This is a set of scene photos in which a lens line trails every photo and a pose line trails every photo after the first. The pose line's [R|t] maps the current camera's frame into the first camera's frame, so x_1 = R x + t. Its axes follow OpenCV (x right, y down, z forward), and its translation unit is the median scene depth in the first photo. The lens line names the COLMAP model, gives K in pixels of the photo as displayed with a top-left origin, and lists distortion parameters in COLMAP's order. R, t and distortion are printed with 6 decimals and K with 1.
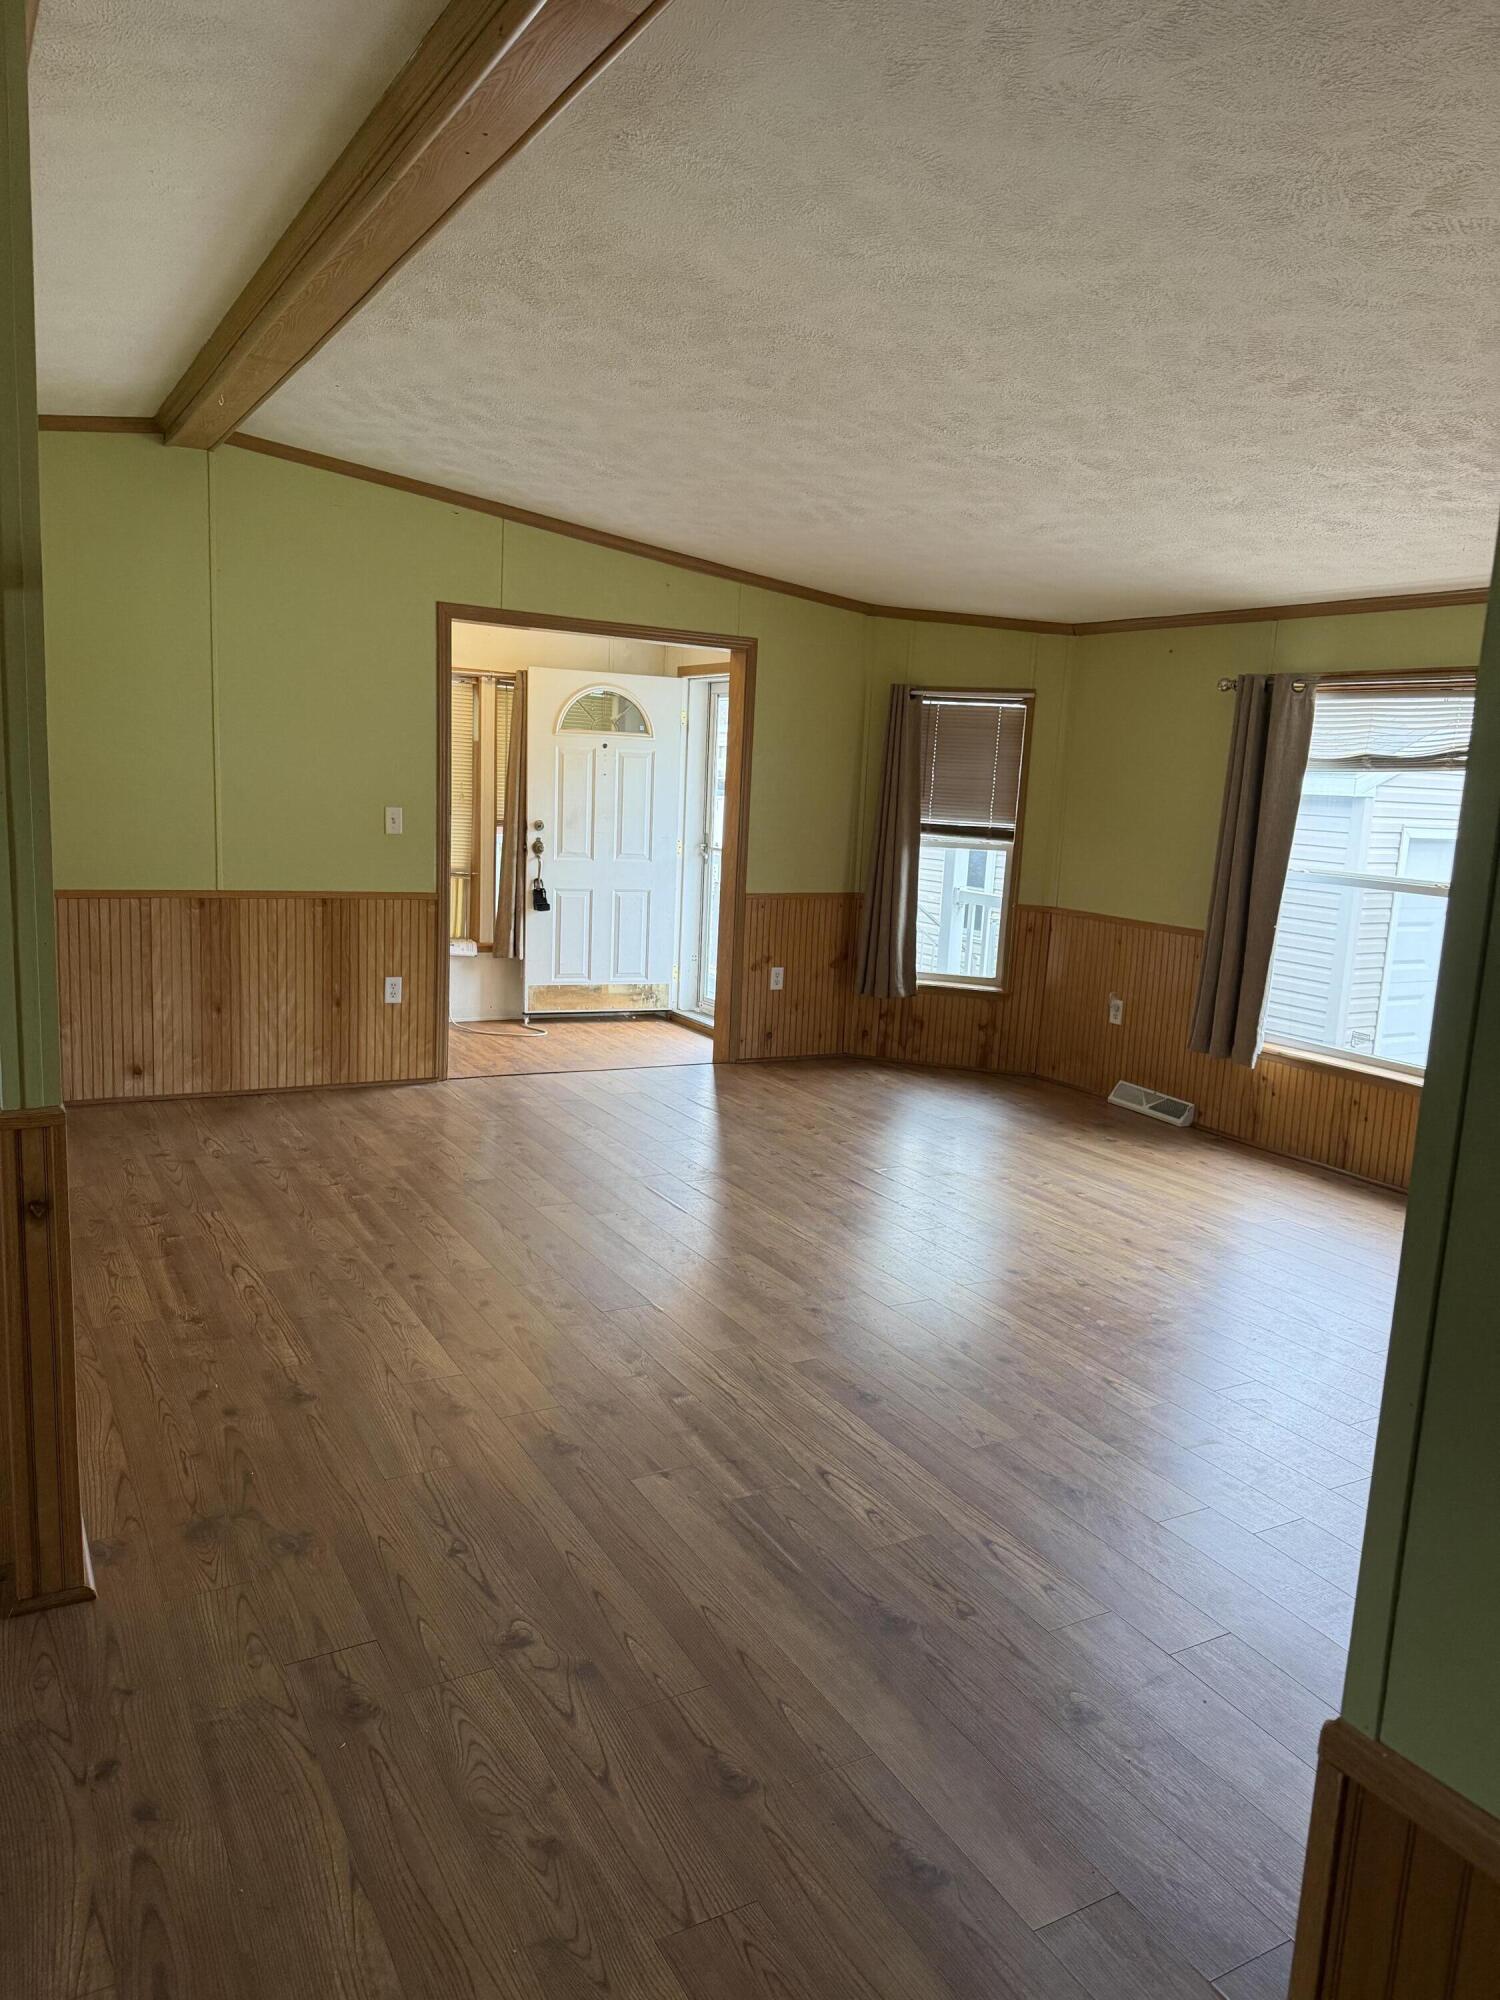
lens RADIAL K [[1365.8, 0, 730.9], [0, 1365.8, 1001.6], [0, 0, 1]] dist [0.108505, -0.179461]
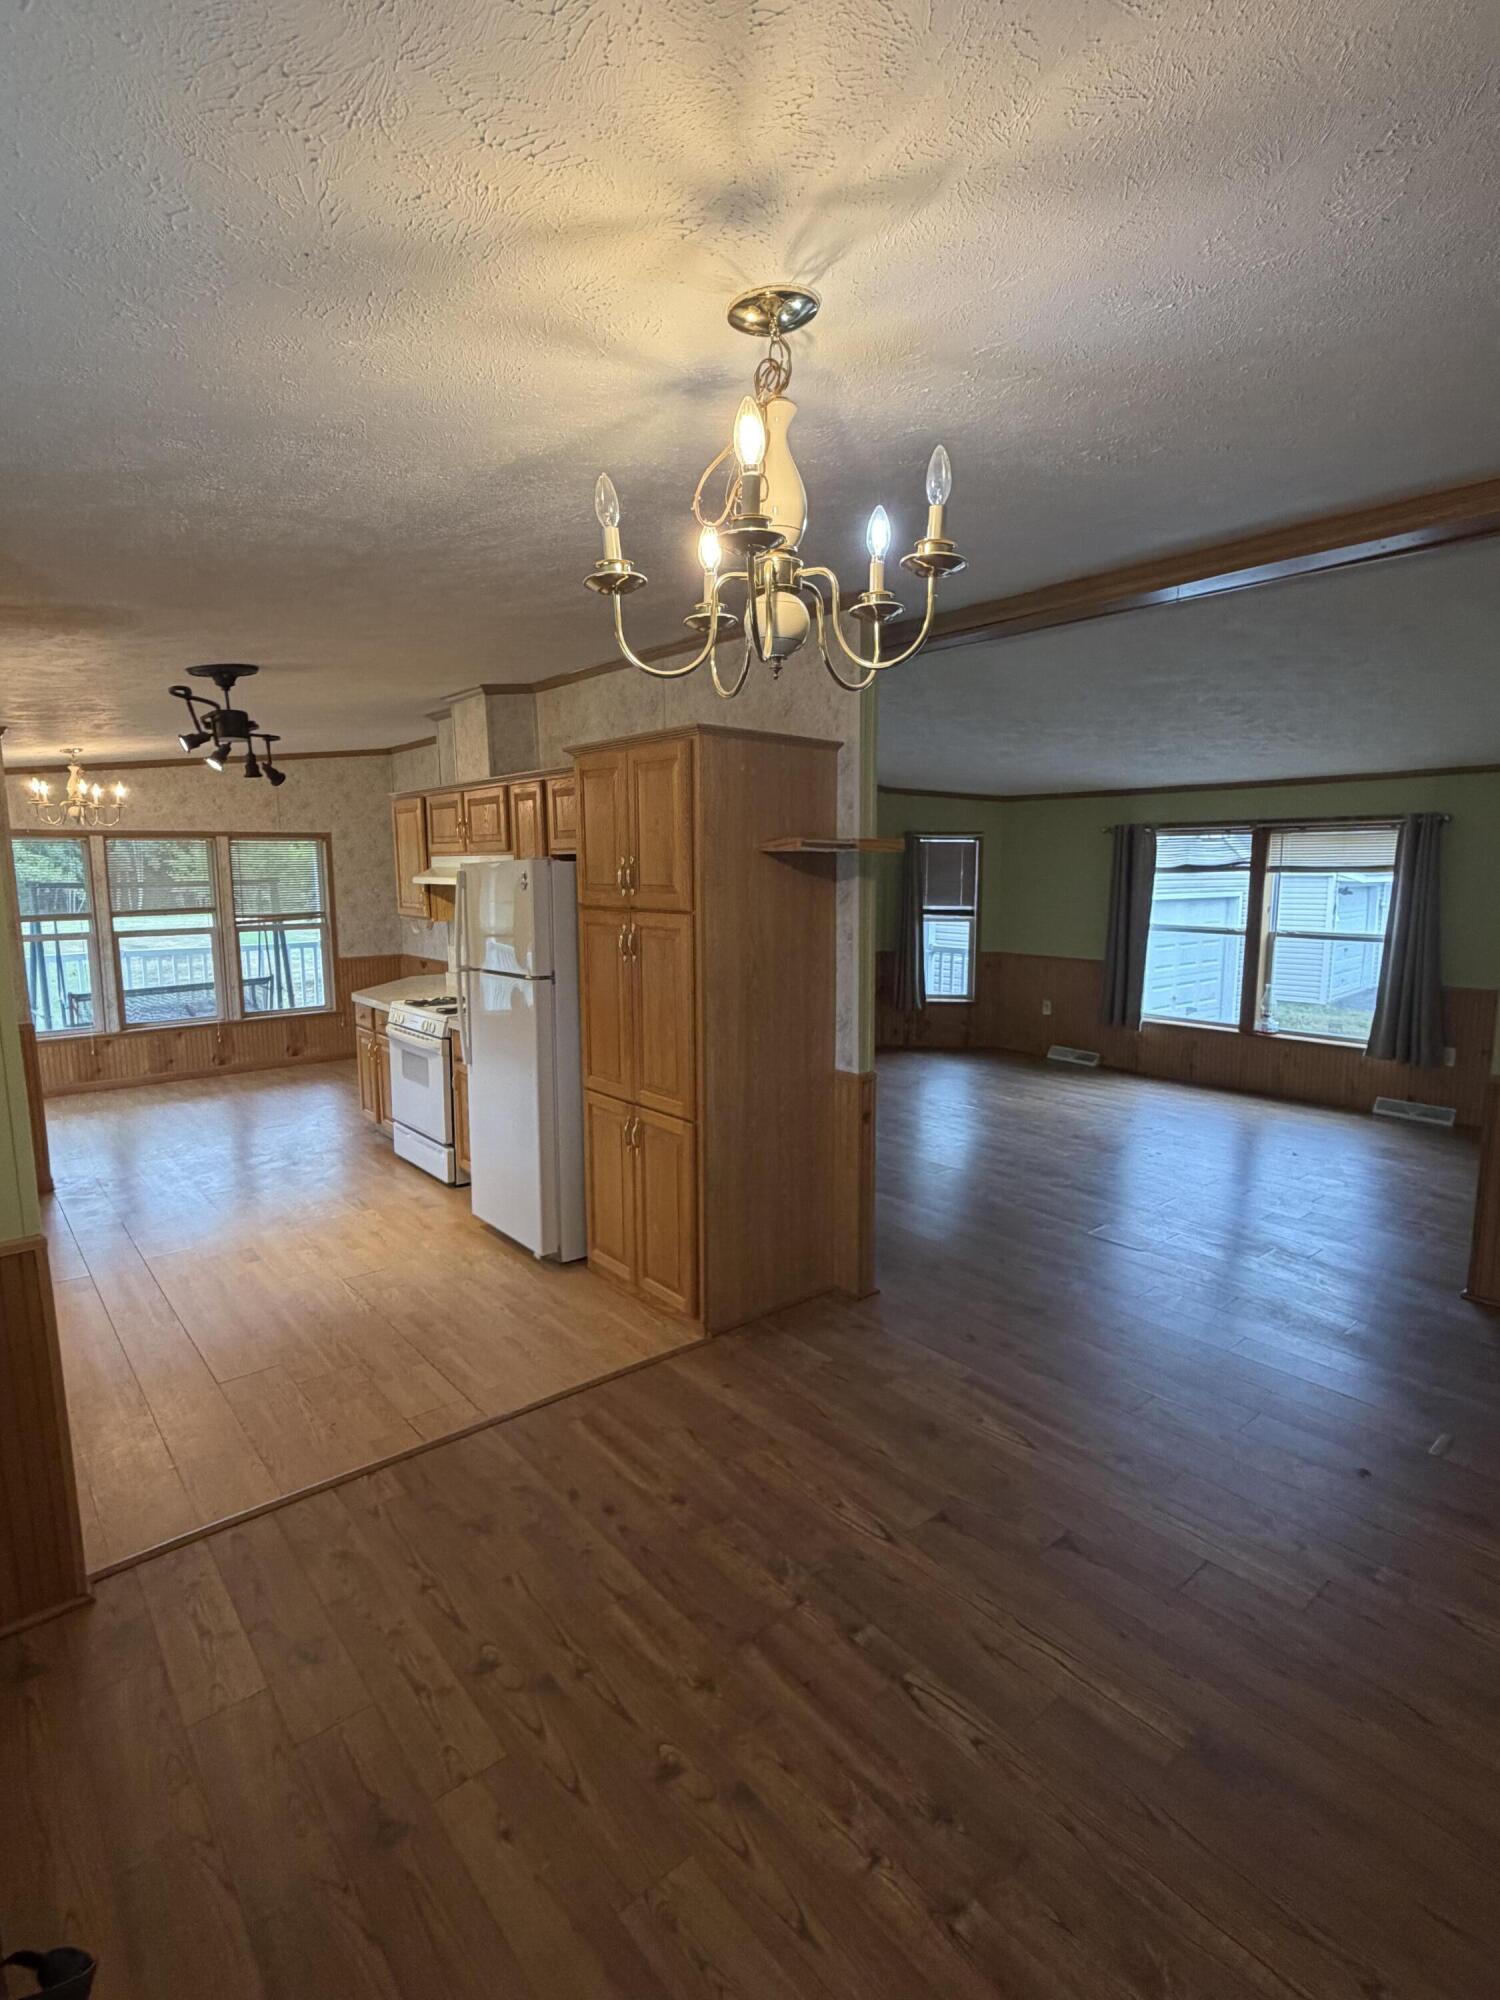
lens RADIAL K [[978.2, 0, 748.7], [0, 978.2, 1008.7], [0, 0, 1]] dist [-0.000660, -0.000013]
pose [[0.981514, -0.072526, 0.177118, -0.309672], [0.075673, 0.997071, -0.011070, -0.006478], [-0.175796, 0.024268, 0.984127, -0.182754]]
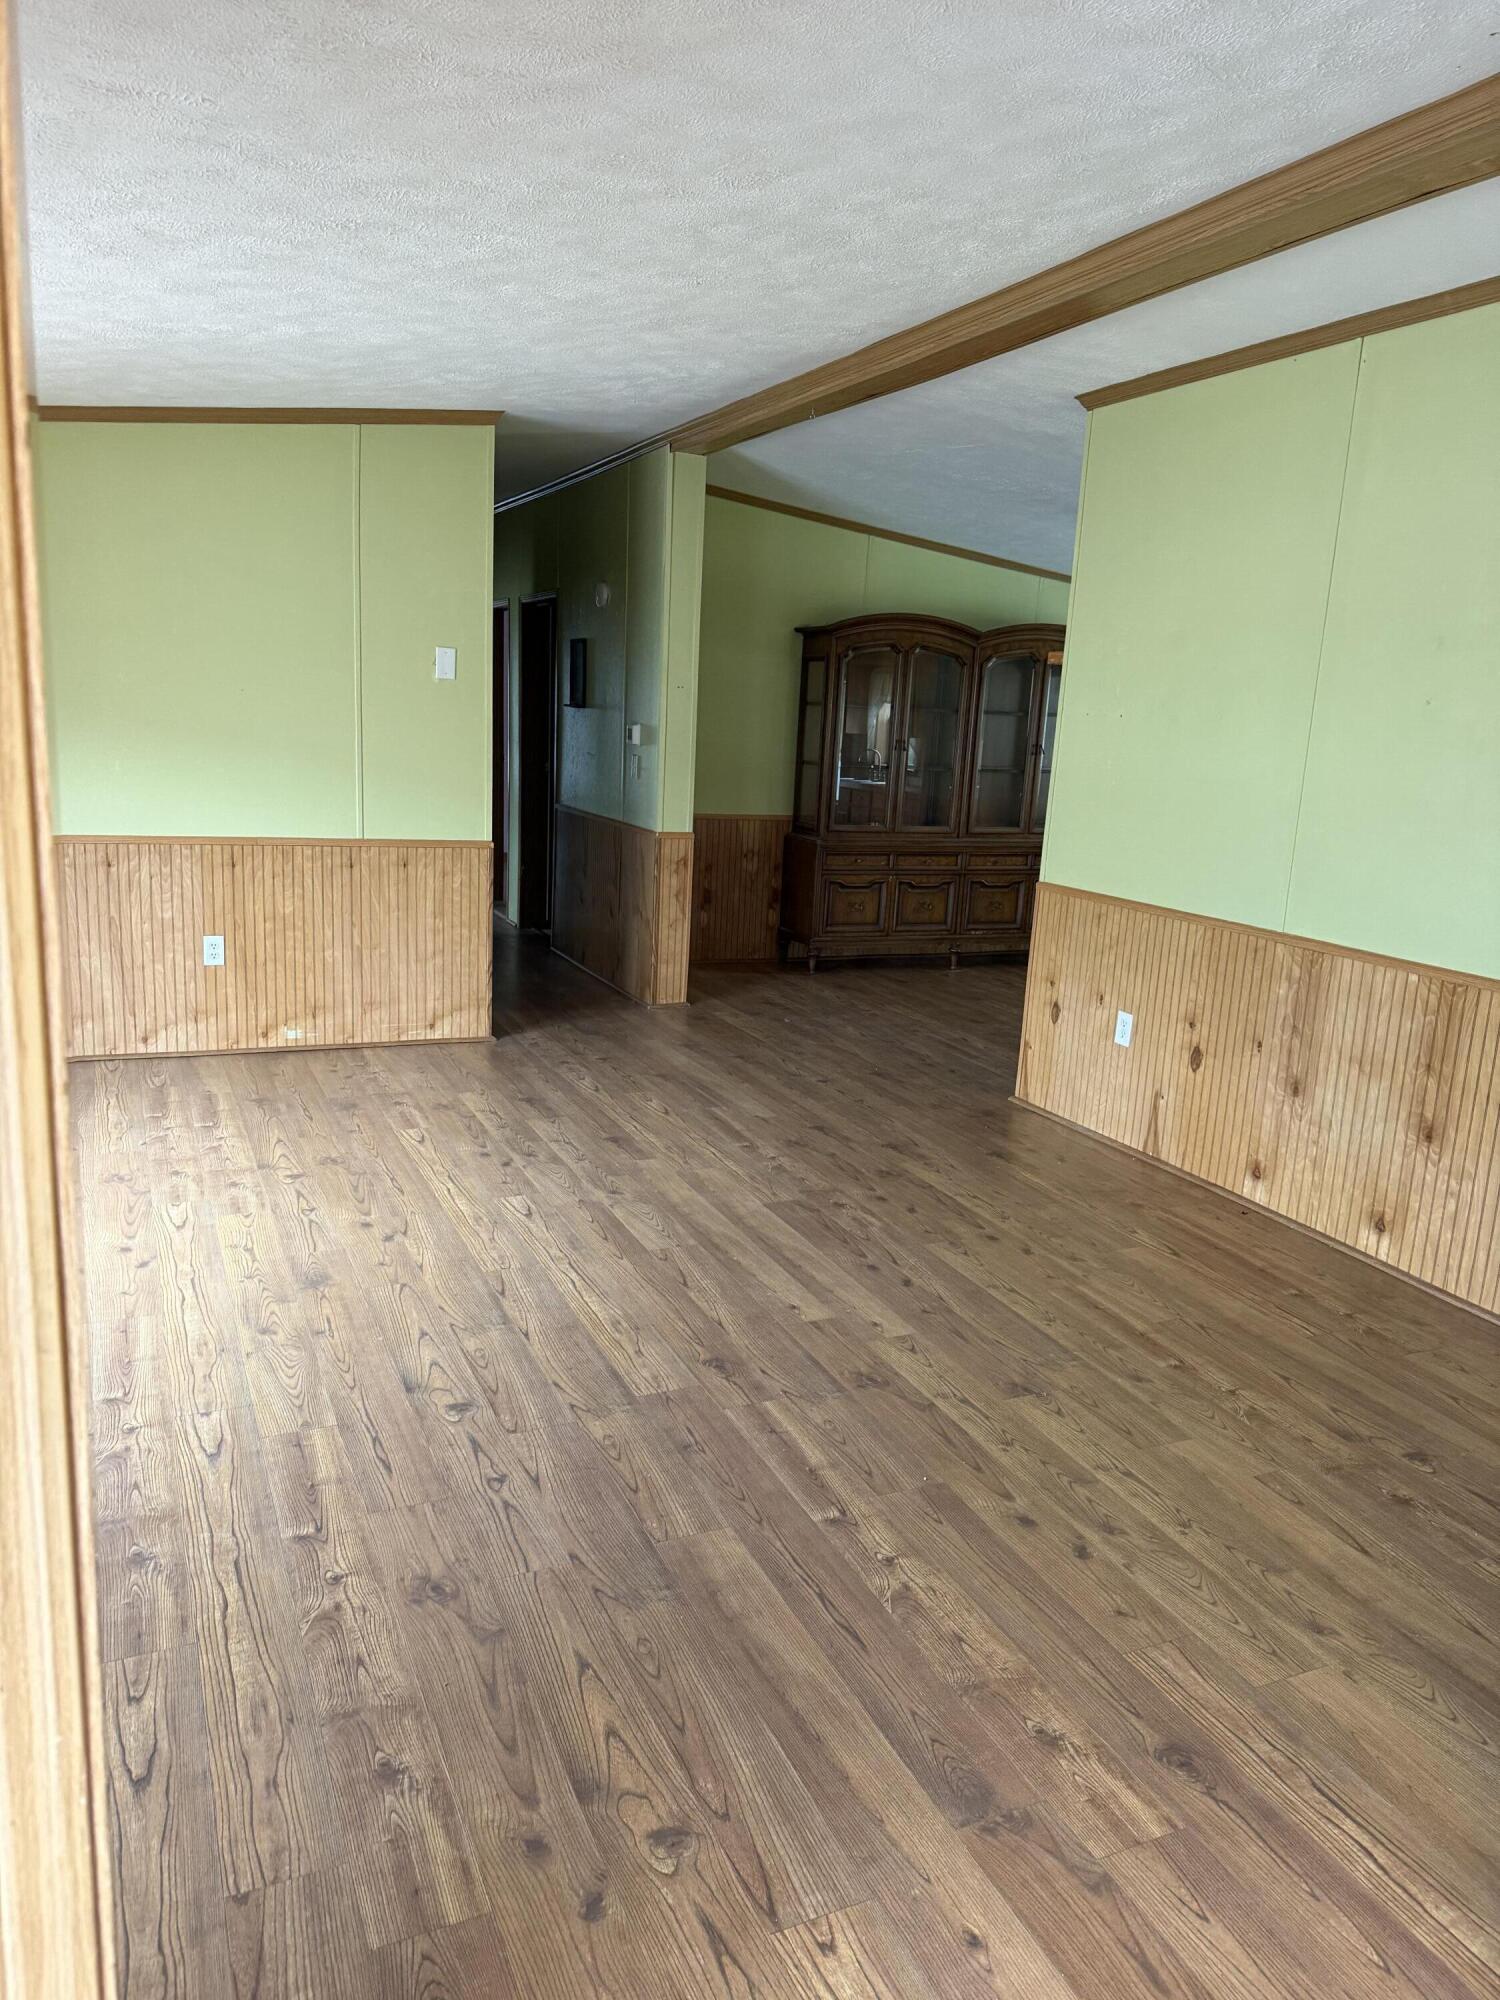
lens RADIAL K [[1365.8, 0, 730.9], [0, 1365.8, 1001.6], [0, 0, 1]] dist [0.108505, -0.179461]
pose [[-0.990618, -0.116022, 0.072214, -0.134953], [-0.081262, 0.924943, 0.371319, -0.479332], [-0.109875, 0.361967, -0.925693, 2.816556]]
